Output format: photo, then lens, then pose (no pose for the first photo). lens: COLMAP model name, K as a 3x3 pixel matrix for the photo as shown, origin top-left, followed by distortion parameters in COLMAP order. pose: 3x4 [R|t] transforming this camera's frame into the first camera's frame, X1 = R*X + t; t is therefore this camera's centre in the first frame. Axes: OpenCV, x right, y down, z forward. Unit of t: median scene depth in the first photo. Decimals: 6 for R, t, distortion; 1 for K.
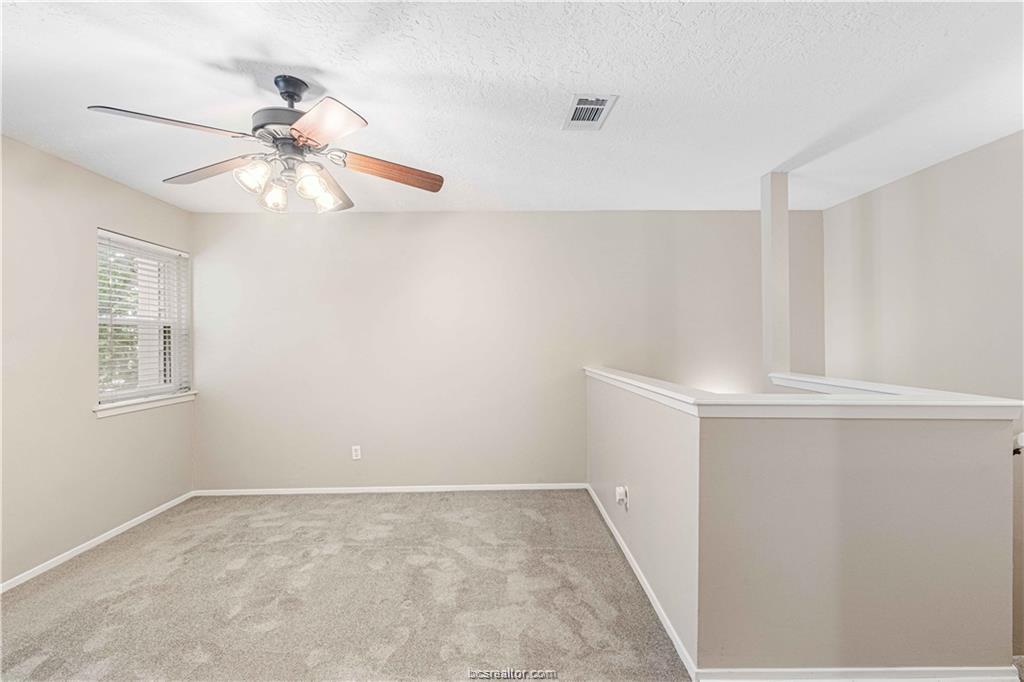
lens RADIAL K [[475.1, 0, 510.6], [0, 475.1, 324.7], [0, 0, 1]] dist [0.000098, 0.000600]
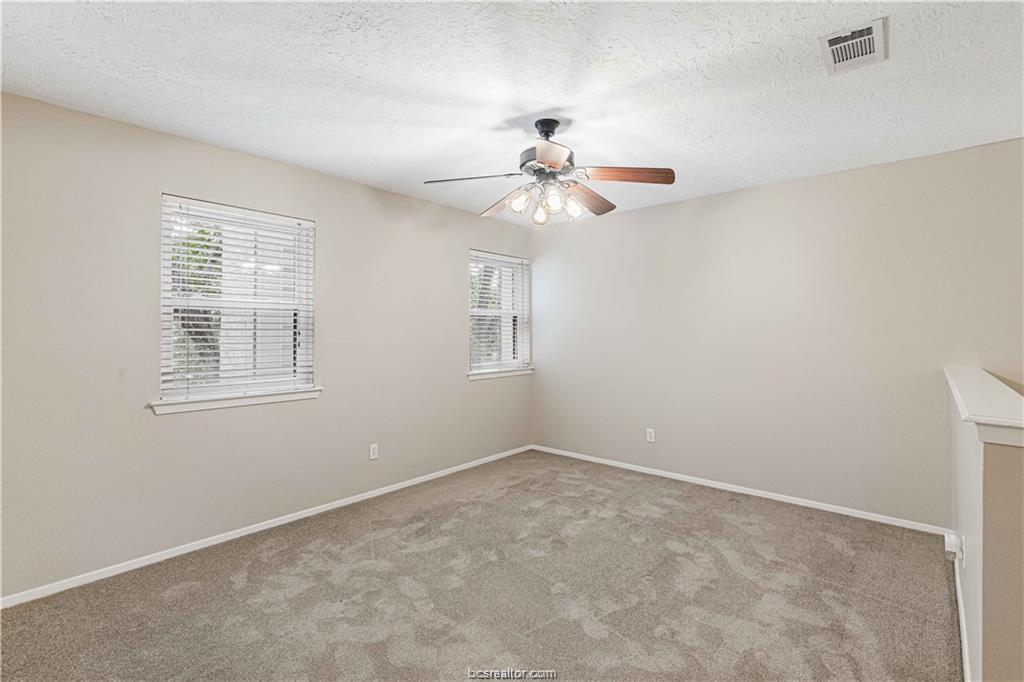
lens RADIAL K [[517.5, 0, 533.8], [0, 517.5, 299.7], [0, 0, 1]] dist [-0.001051, -0.000800]
pose [[0.722379, -0.030163, -0.690839, 0.364868], [0.014640, 0.999491, -0.028331, -0.002167], [0.691342, 0.010352, 0.722453, -0.008273]]
